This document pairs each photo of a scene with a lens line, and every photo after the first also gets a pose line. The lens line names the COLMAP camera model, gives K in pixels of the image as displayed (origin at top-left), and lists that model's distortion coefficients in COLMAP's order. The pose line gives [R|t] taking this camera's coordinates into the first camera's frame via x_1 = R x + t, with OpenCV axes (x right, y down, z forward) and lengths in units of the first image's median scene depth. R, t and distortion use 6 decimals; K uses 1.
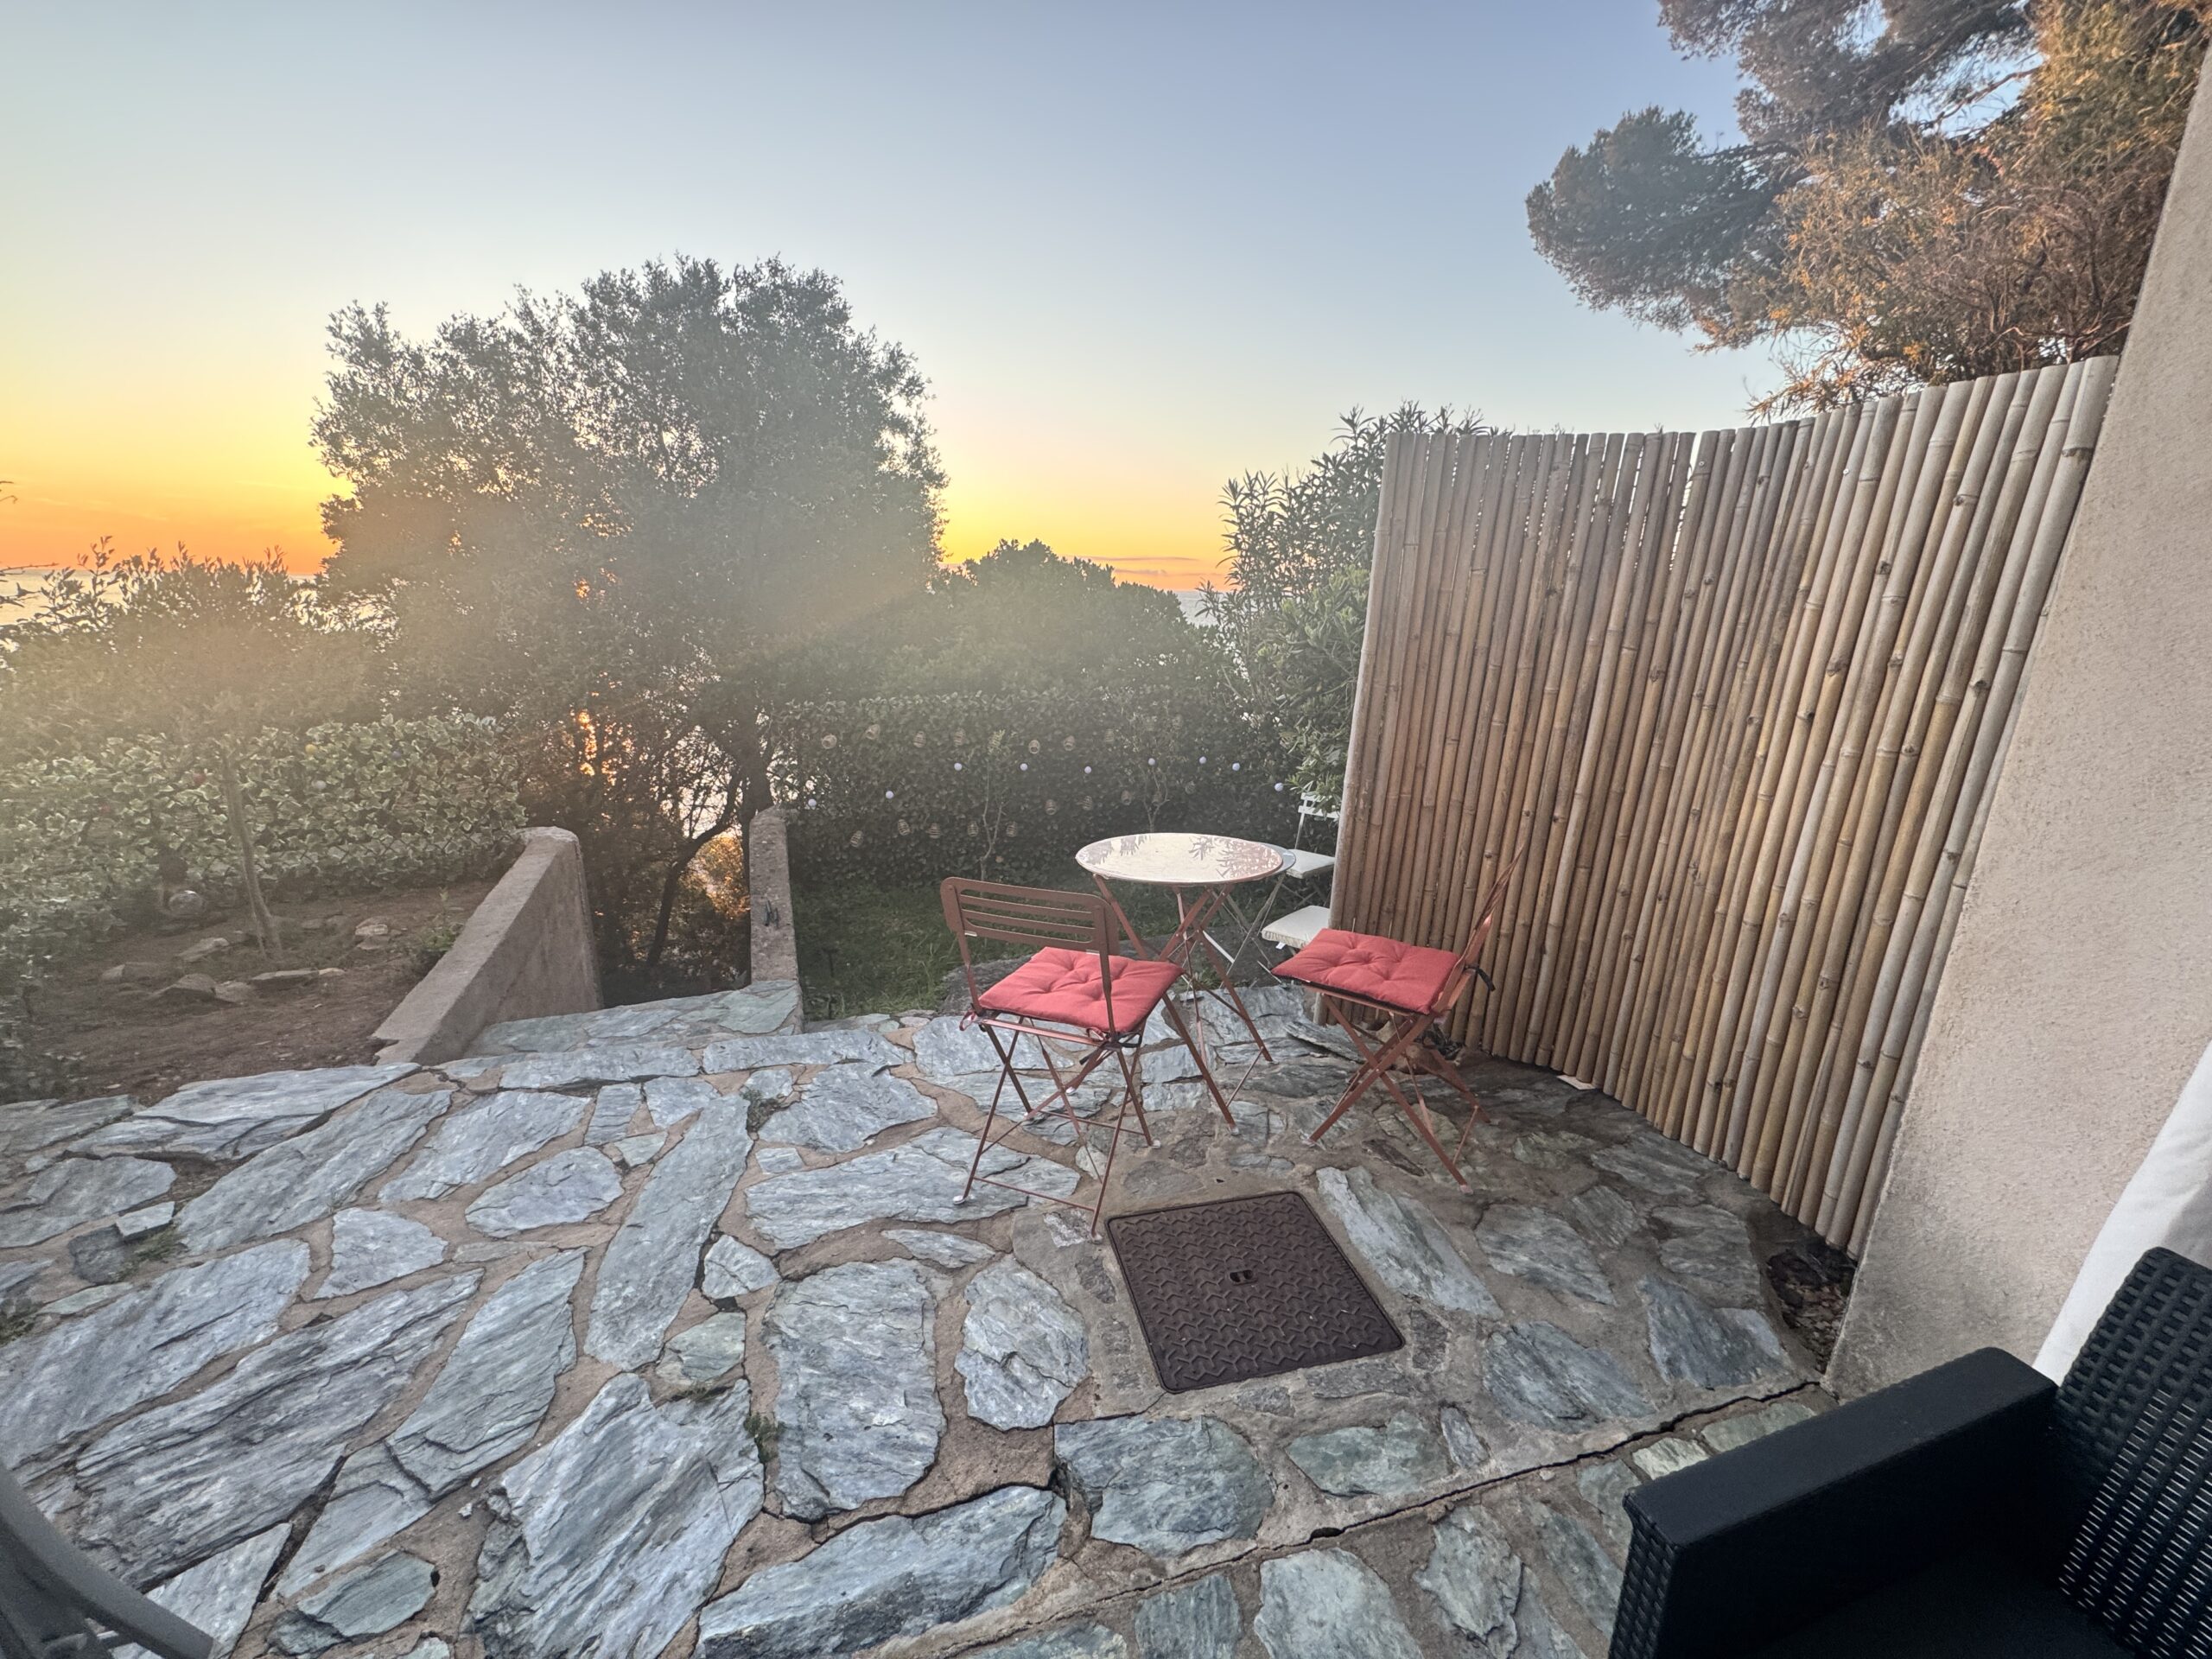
lens RADIAL K [[883.1, 0, 1113.7], [0, 883.1, 825.5], [0, 0, 1]] dist [-0.002936, 0.000006]
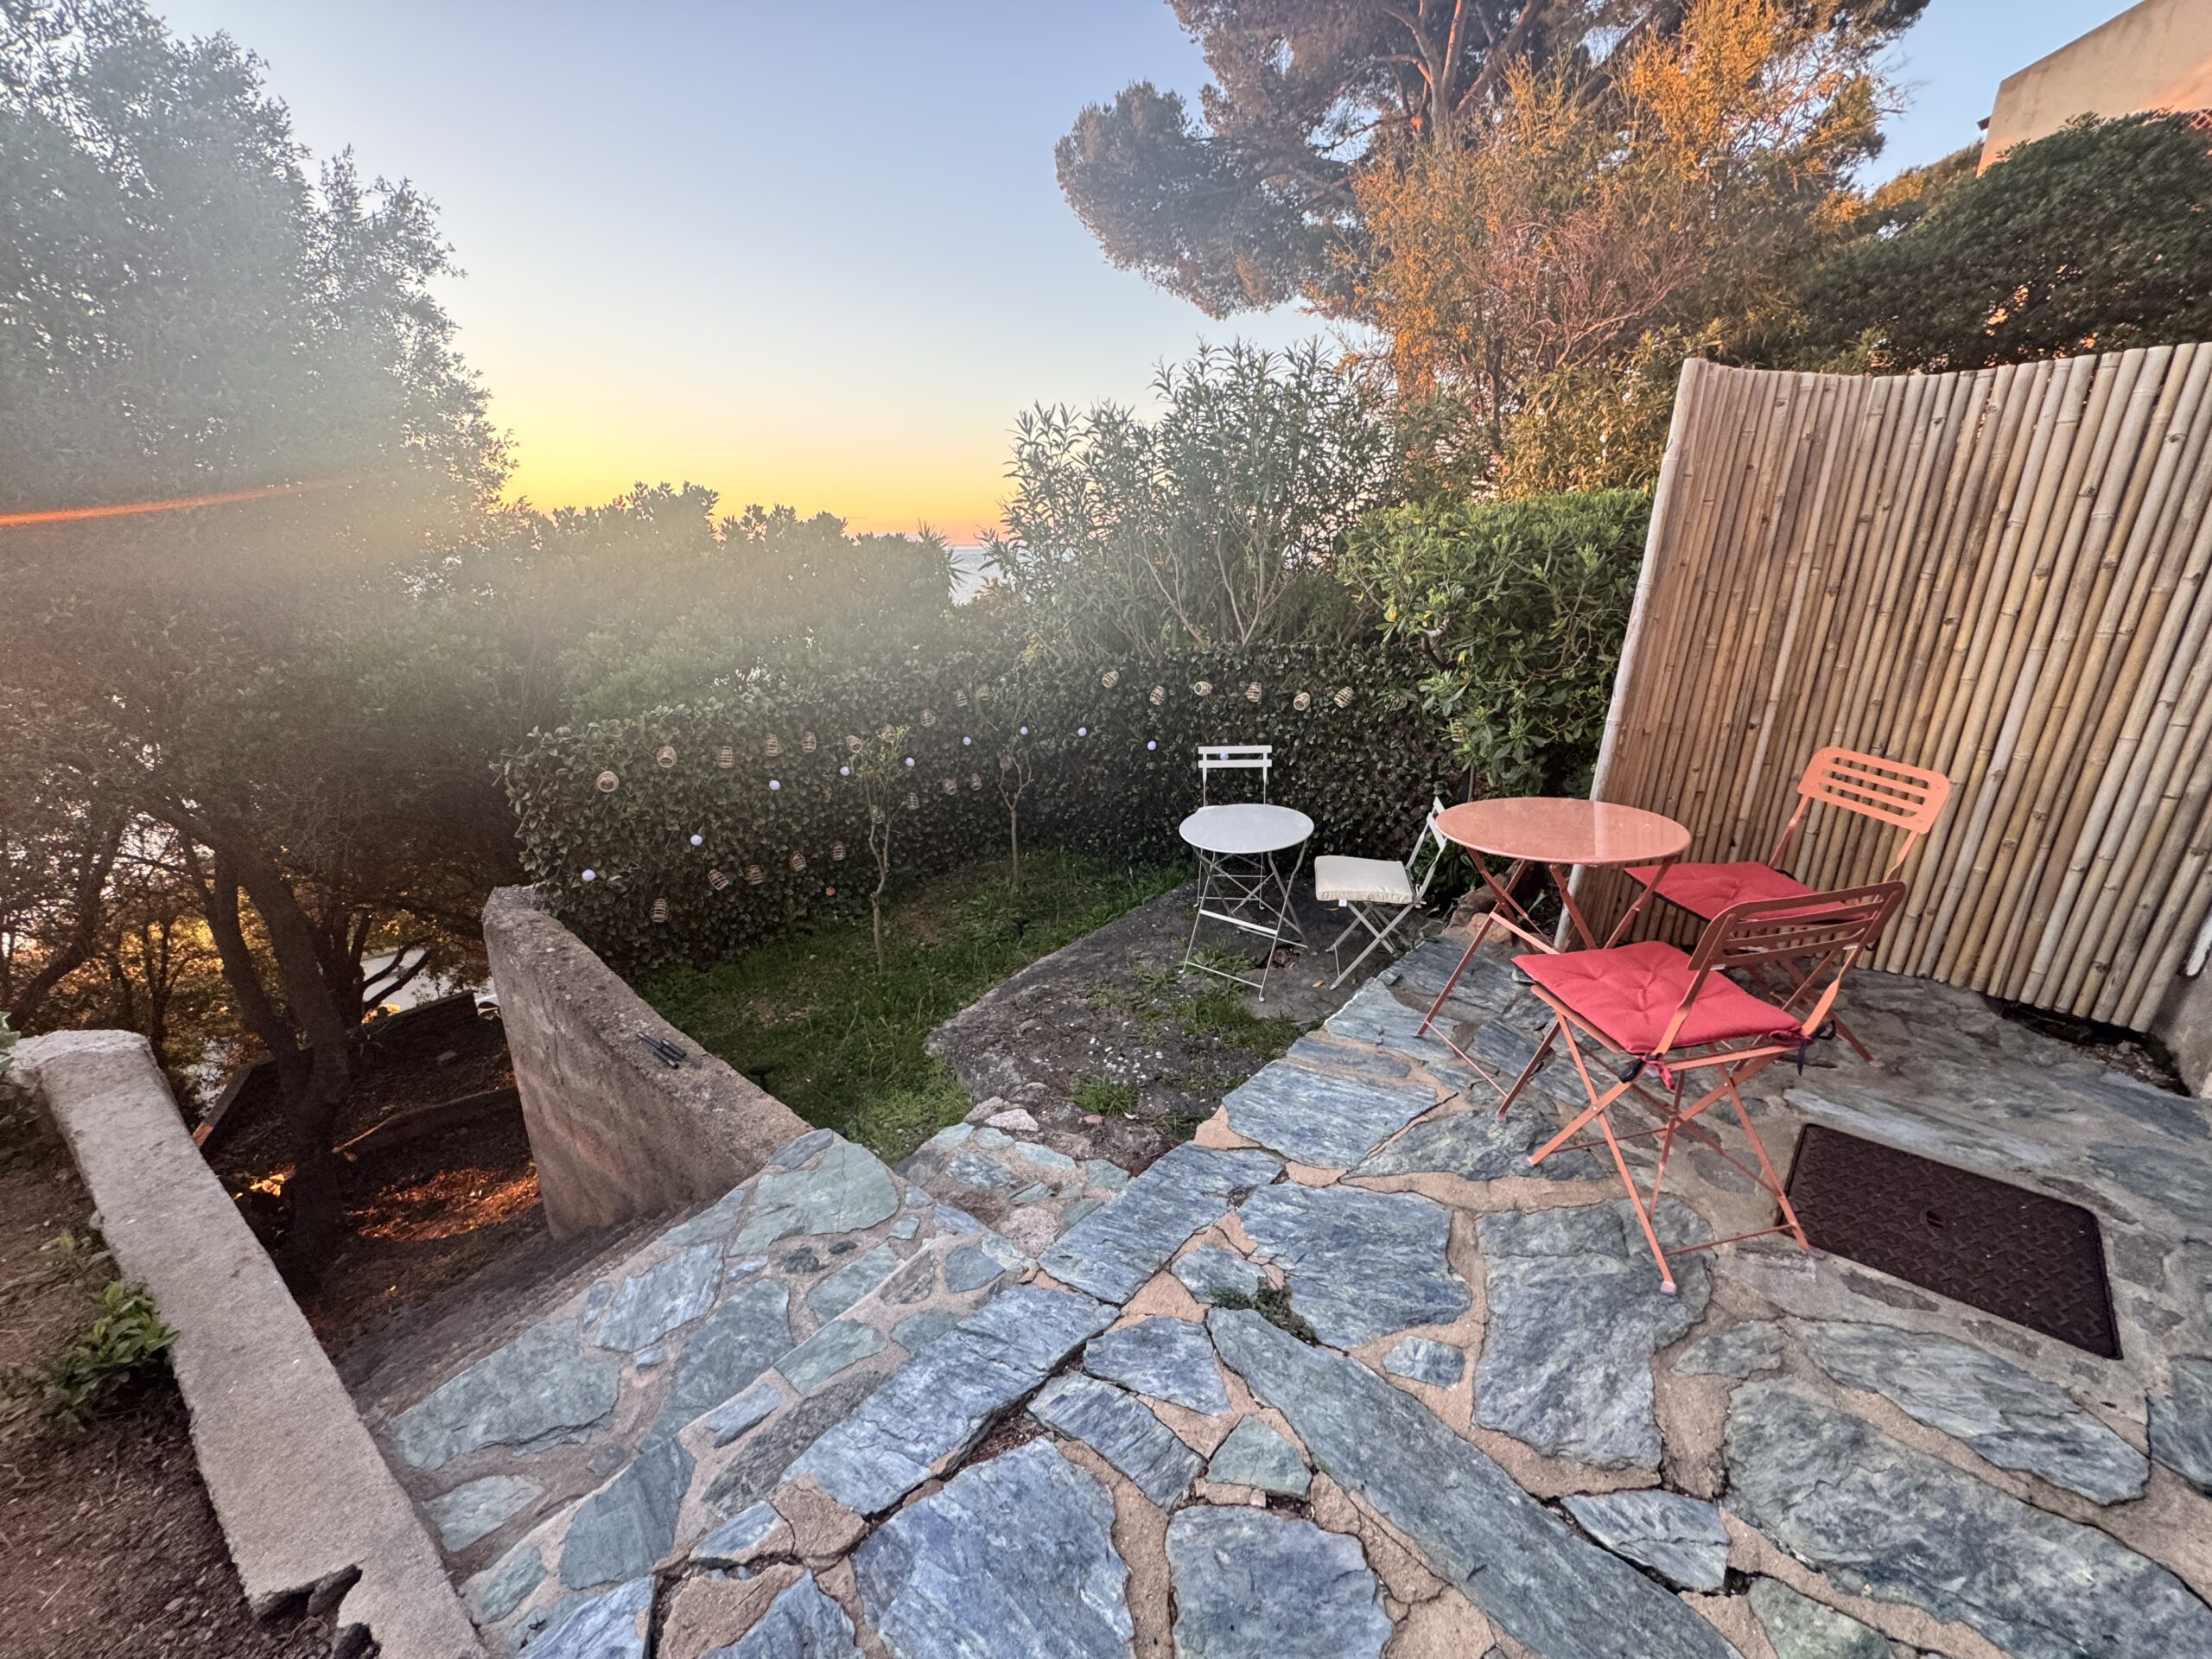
lens RADIAL K [[883.1, 0, 1117.7], [0, 883.1, 820.9], [0, 0, 1]] dist [-0.002936, 0.000006]
pose [[0.831037, -0.197325, 0.520039, -0.416920], [0.173101, 0.980279, 0.095340, -0.072793], [-0.528596, 0.010789, 0.848805, 0.256765]]
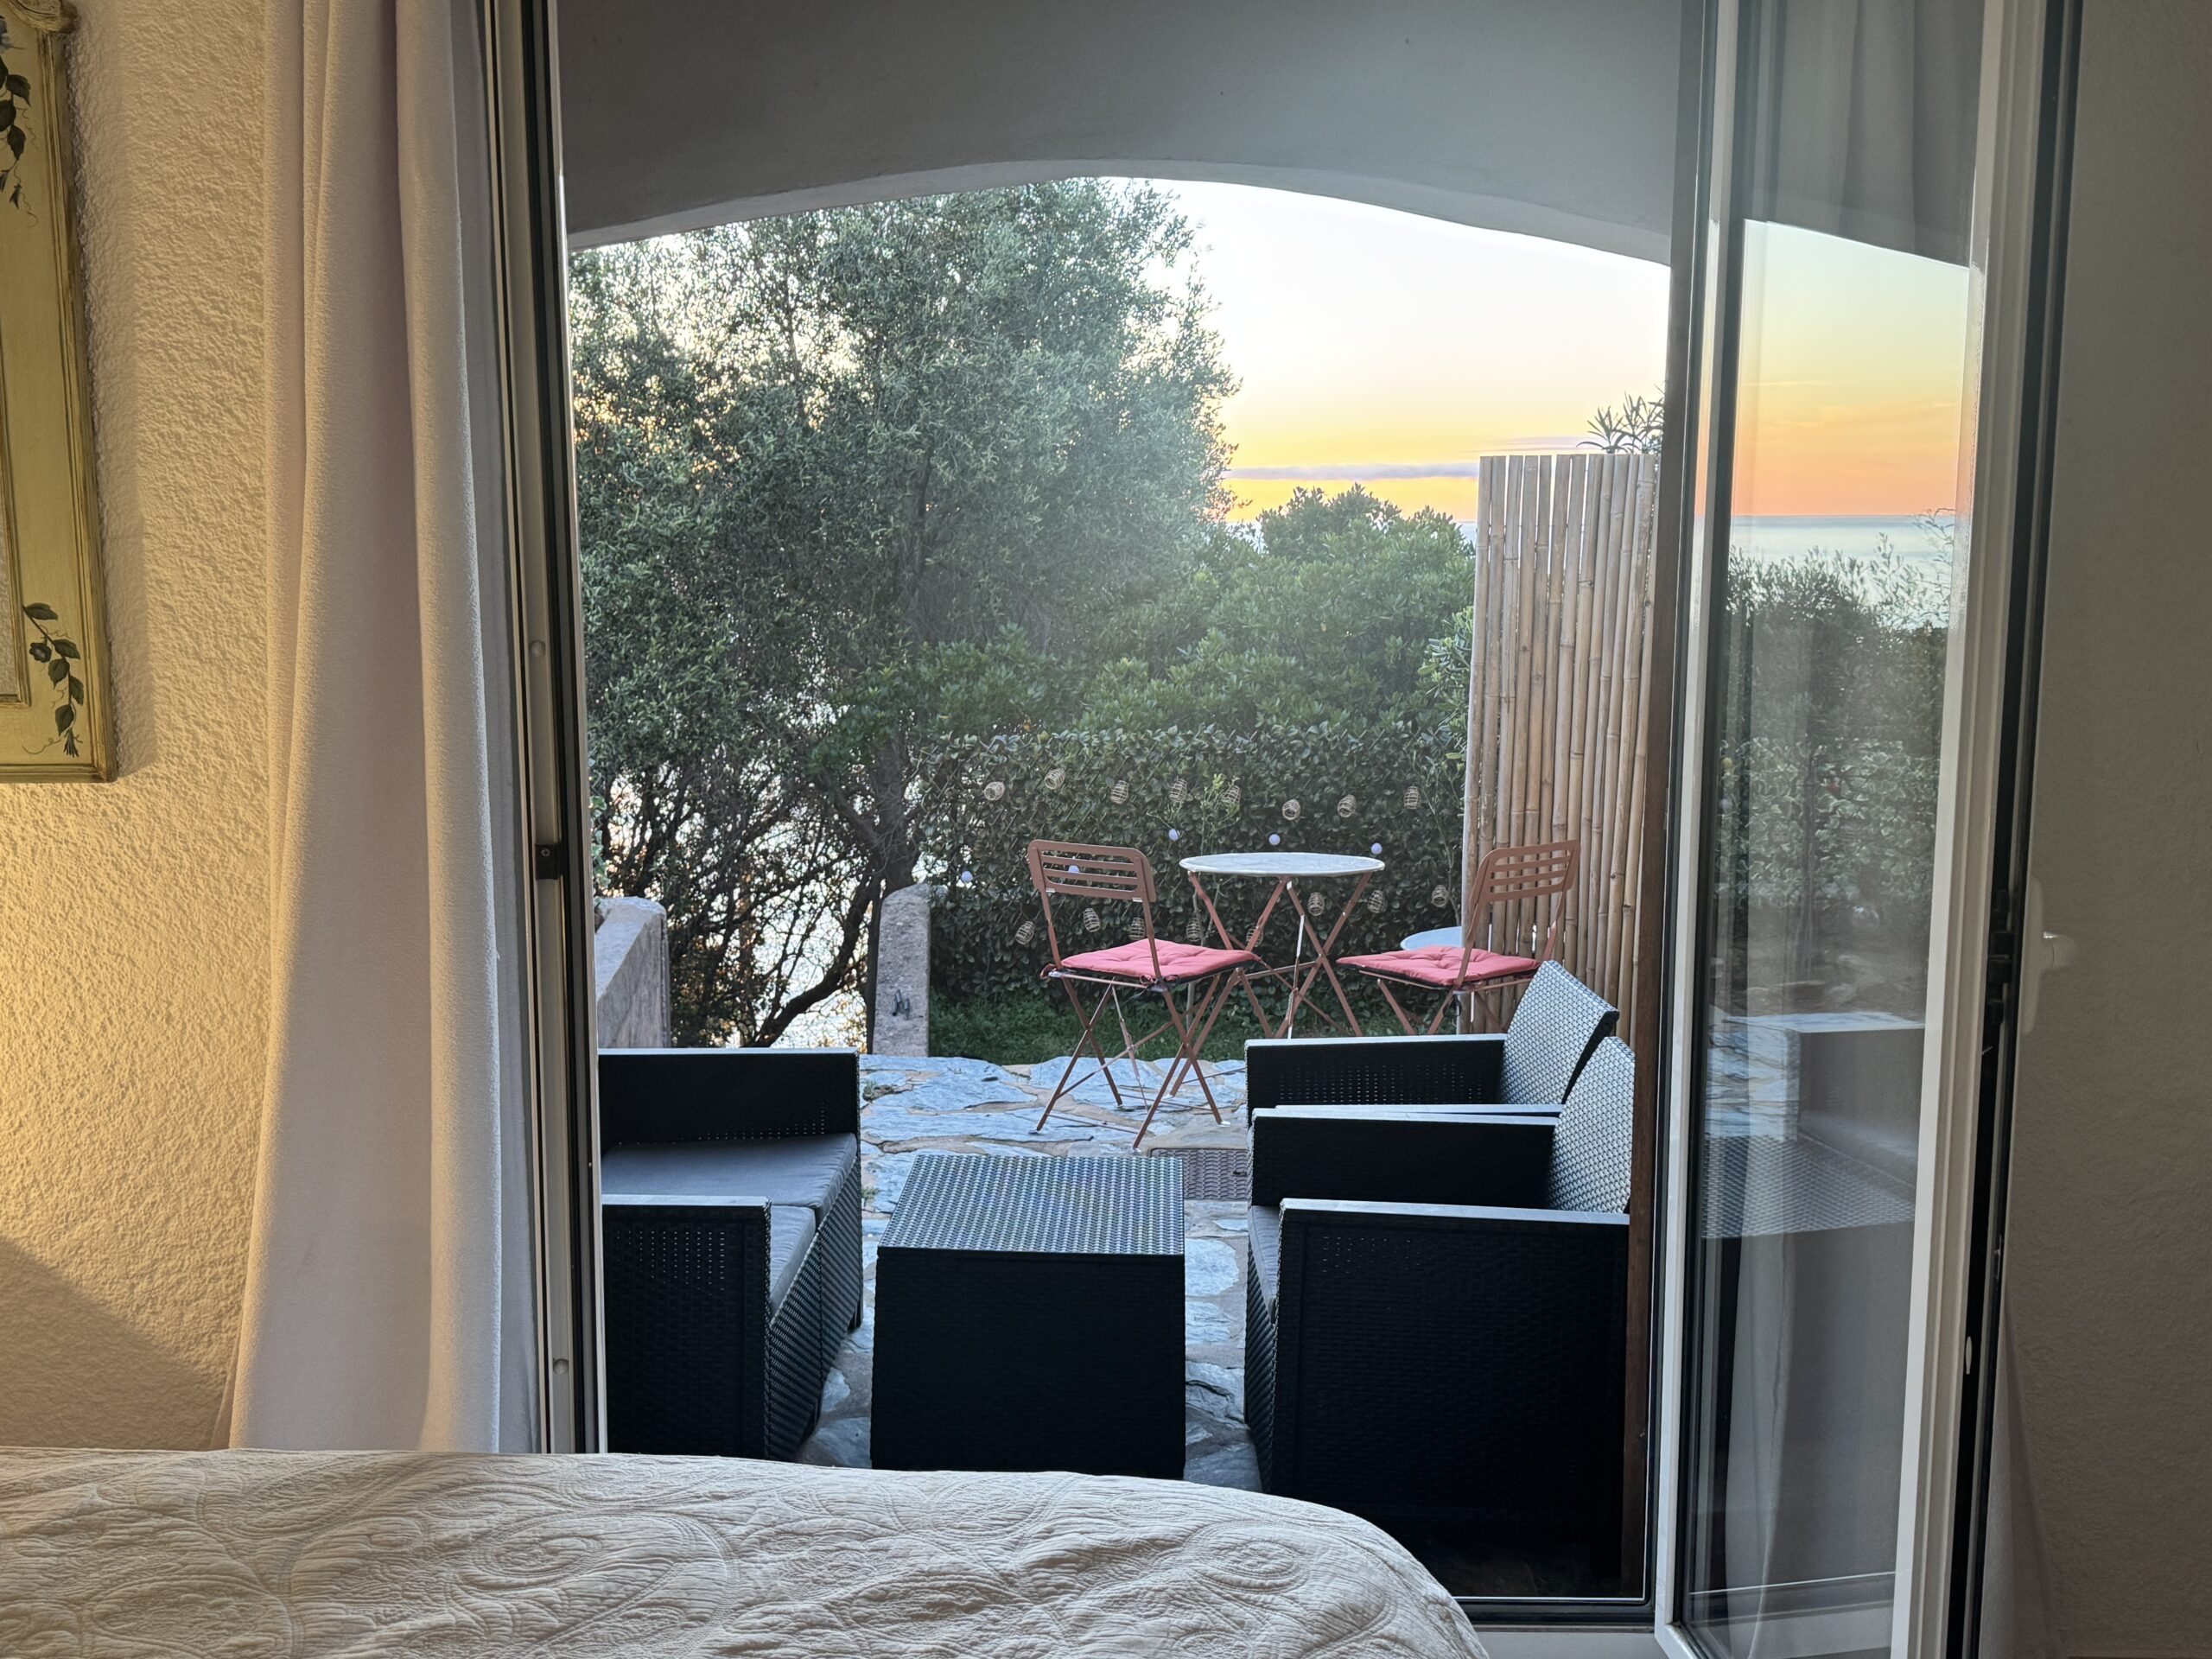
lens RADIAL K [[2180.3, 0, 1132.2], [0, 2180.3, 833.7], [0, 0, 1]] dist [0.029289, 0.000000]
pose [[0.960857, 0.022983, -0.276090, 0.320326], [-0.056741, 0.991754, -0.114914, 0.159750], [0.271172, 0.126081, 0.954238, -0.761182]]
